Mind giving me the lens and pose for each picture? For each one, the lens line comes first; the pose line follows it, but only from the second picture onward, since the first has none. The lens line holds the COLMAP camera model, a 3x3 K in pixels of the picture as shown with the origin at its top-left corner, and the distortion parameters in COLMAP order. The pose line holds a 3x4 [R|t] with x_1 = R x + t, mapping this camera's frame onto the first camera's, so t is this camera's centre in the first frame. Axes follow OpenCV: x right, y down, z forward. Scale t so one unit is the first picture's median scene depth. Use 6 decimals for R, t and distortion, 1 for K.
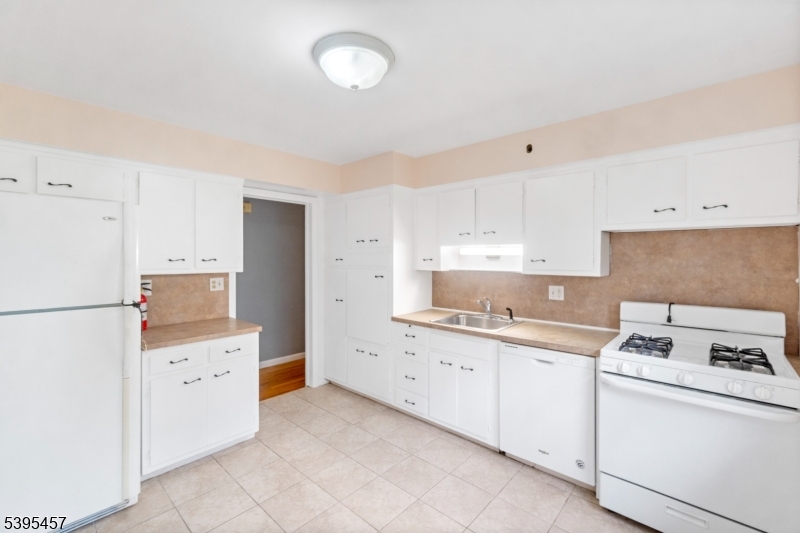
lens RADIAL K [[347.5, 0, 403.9], [0, 347.5, 257.5], [0, 0, 1]] dist [0.000116, -0.000028]
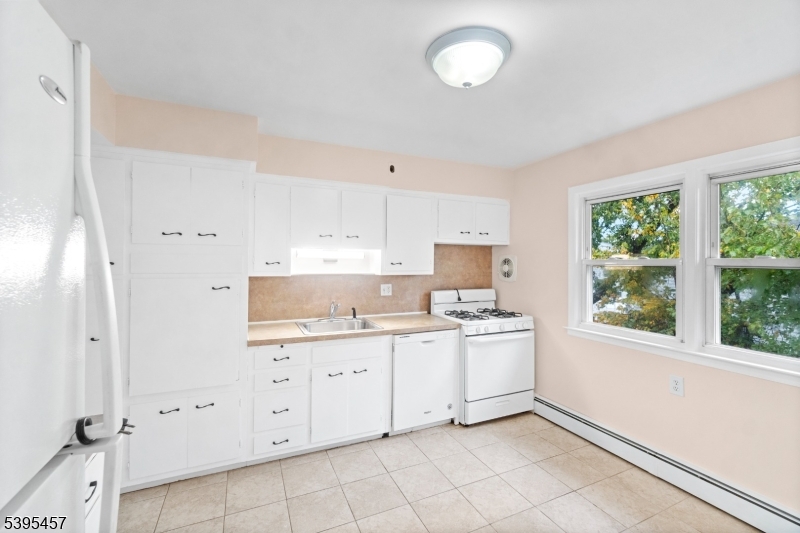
lens RADIAL K [[347.5, 0, 403.9], [0, 347.5, 257.5], [0, 0, 1]] dist [0.000116, -0.000028]
pose [[0.392855, 0.009020, 0.919556, -0.688703], [-0.006171, 0.999955, -0.007172, -0.003822], [-0.919580, -0.002857, 0.392893, 0.481173]]
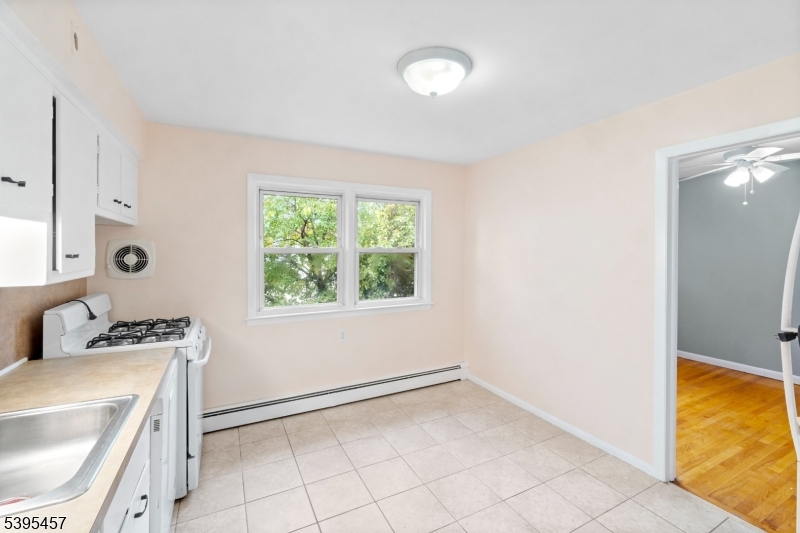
lens RADIAL K [[351.2, 0, 402.3], [0, 351.2, 245.6], [0, 0, 1]] dist [-0.000116, 0.000031]
pose [[-0.934939, -0.001757, 0.354803, -0.281129], [-0.005958, 0.999924, -0.010747, -0.004839], [-0.354758, -0.012162, -0.934879, 1.281149]]
